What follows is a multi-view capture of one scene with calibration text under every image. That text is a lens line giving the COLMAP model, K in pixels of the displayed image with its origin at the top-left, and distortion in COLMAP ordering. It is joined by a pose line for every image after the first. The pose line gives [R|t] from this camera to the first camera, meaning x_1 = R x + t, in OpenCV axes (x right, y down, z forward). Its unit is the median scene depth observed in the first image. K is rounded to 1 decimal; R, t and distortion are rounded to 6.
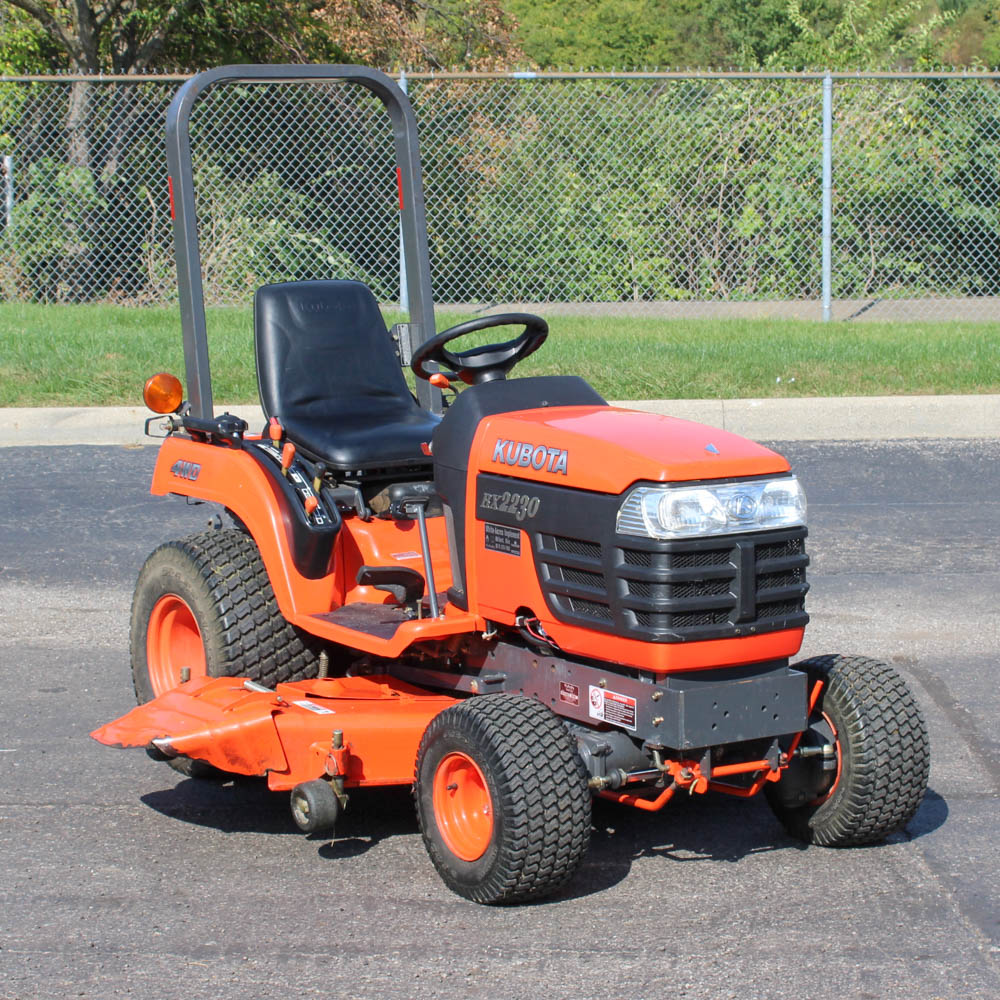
lens RADIAL K [[2842.4, 0, 500.4], [0, 2842.4, 499.7], [0, 0, 1]] dist [-0.120257, 0.000000]
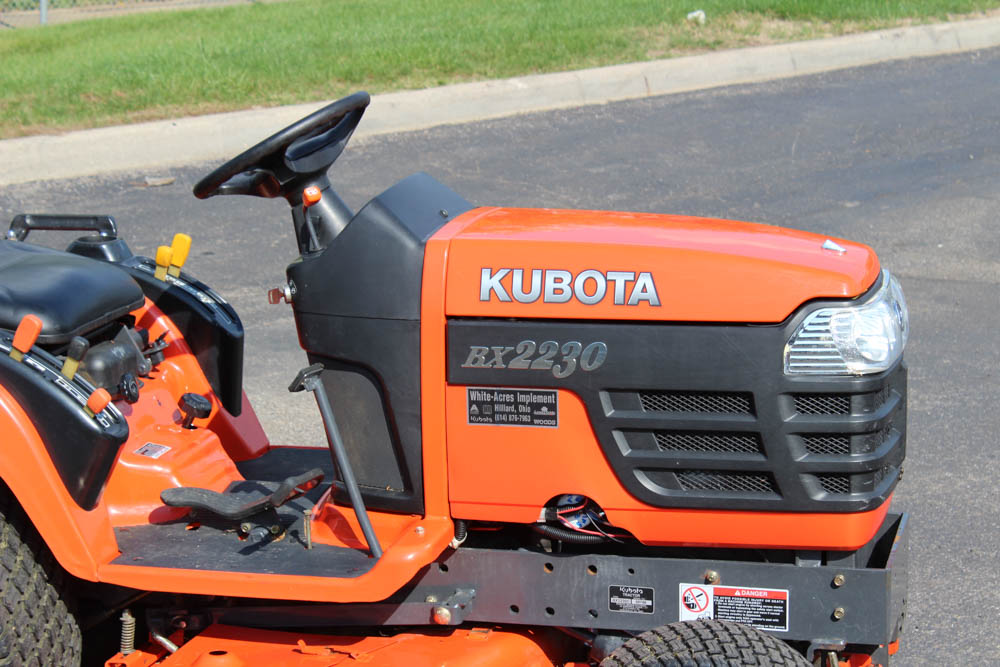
lens RADIAL K [[2390.9, 0, 498.8], [0, 2390.9, 334.7], [0, 0, 1]] dist [0.071664, 0.000000]
pose [[0.731062, -0.141917, 0.667389, -0.406010], [0.107520, 0.989871, 0.092713, -0.061069], [-0.673787, 0.003979, 0.738915, 0.565163]]
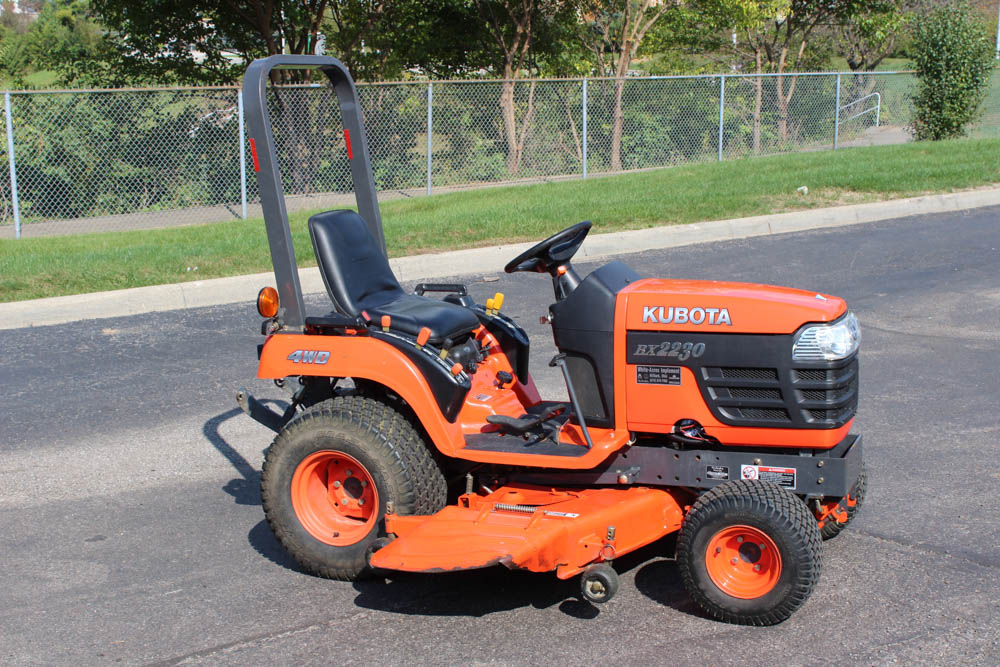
lens RADIAL K [[1455.7, 0, 499.6], [0, 1455.7, 339.7], [0, 0, 1]] dist [-0.060345, 0.000000]
pose [[0.816708, -0.112267, 0.566025, -0.489123], [0.103455, 0.993486, 0.047778, -0.048423], [-0.567702, 0.019537, 0.823002, 0.441705]]
